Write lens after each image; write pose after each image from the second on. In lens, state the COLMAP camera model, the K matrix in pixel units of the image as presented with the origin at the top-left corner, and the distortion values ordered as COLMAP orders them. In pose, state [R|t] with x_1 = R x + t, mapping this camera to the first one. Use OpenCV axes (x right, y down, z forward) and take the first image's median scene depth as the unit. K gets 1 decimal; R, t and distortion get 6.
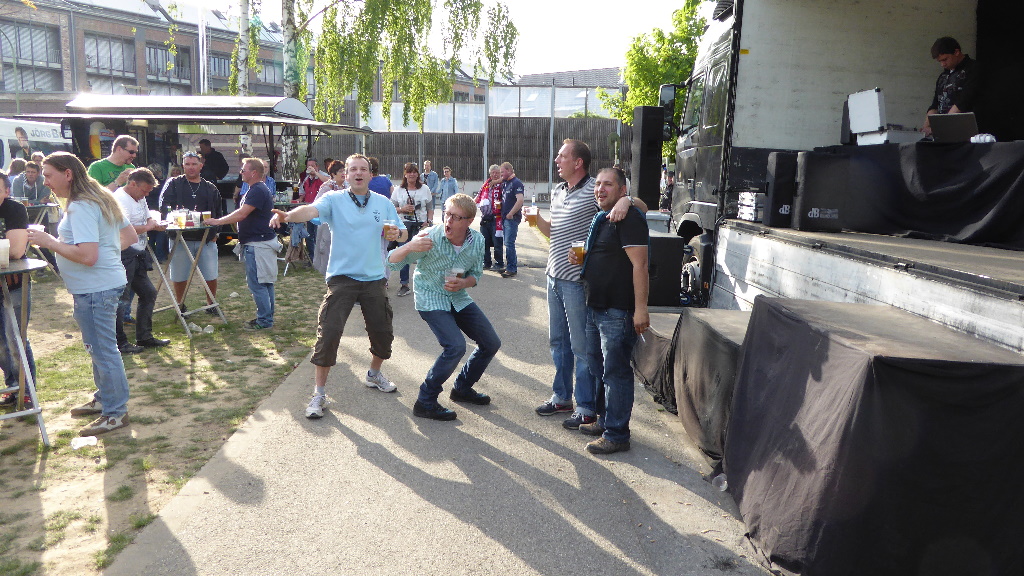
lens RADIAL K [[725.7, 0, 512.0], [0, 725.7, 288.0], [0, 0, 1]] dist [-0.057359, 0.057075]
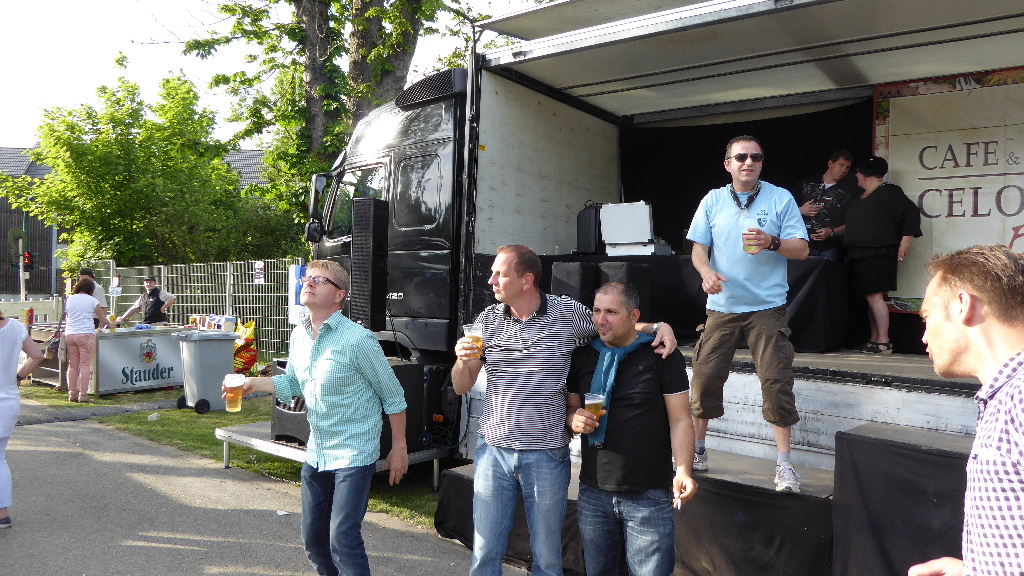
lens RADIAL K [[725.7, 0, 512.0], [0, 725.7, 288.0], [0, 0, 1]] dist [-0.057359, 0.057075]
pose [[0.646321, -0.019194, 0.762824, -0.323344], [0.124465, 0.988947, -0.080572, -0.084046], [-0.752846, 0.147020, 0.641567, 0.430177]]
